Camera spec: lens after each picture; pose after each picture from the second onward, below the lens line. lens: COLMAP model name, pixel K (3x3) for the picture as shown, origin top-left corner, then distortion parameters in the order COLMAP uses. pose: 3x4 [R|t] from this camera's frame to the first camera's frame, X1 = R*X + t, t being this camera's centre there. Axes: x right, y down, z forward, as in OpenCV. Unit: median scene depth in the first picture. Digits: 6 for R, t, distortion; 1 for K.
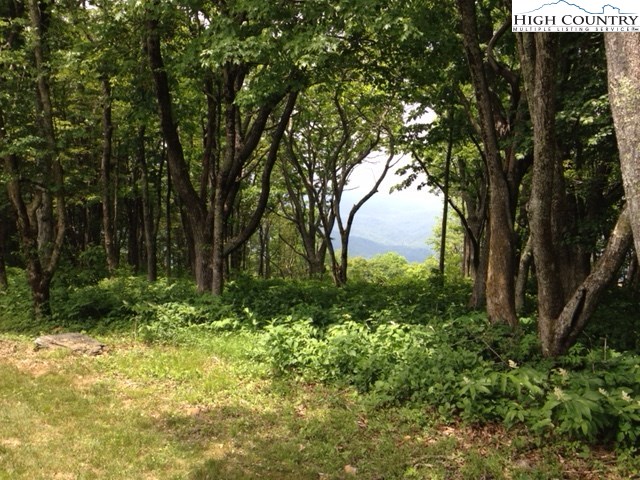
lens RADIAL K [[618.6, 0, 317.0], [0, 618.6, 239.1], [0, 0, 1]] dist [-0.259703, 0.000000]
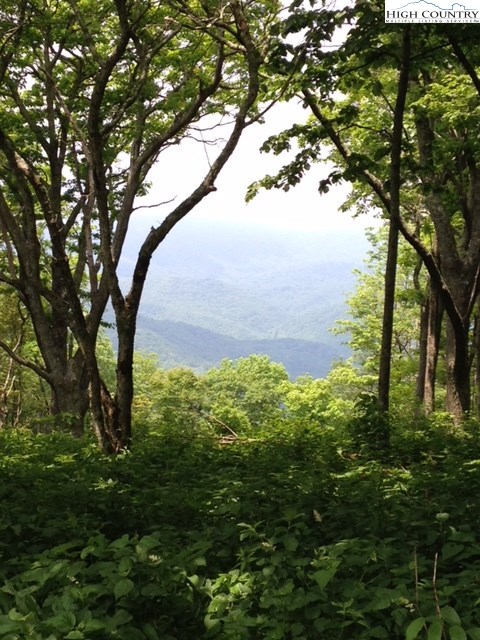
lens RADIAL K [[1354.4, 0, 240.5], [0, 1354.4, 320.2], [0, 0, 1]] dist [0.081399, 0.000000]
pose [[0.993516, -0.016172, 0.112532, 0.015849], [0.016731, 0.999852, -0.004026, 0.002831], [-0.112450, 0.005883, 0.993640, 0.144494]]
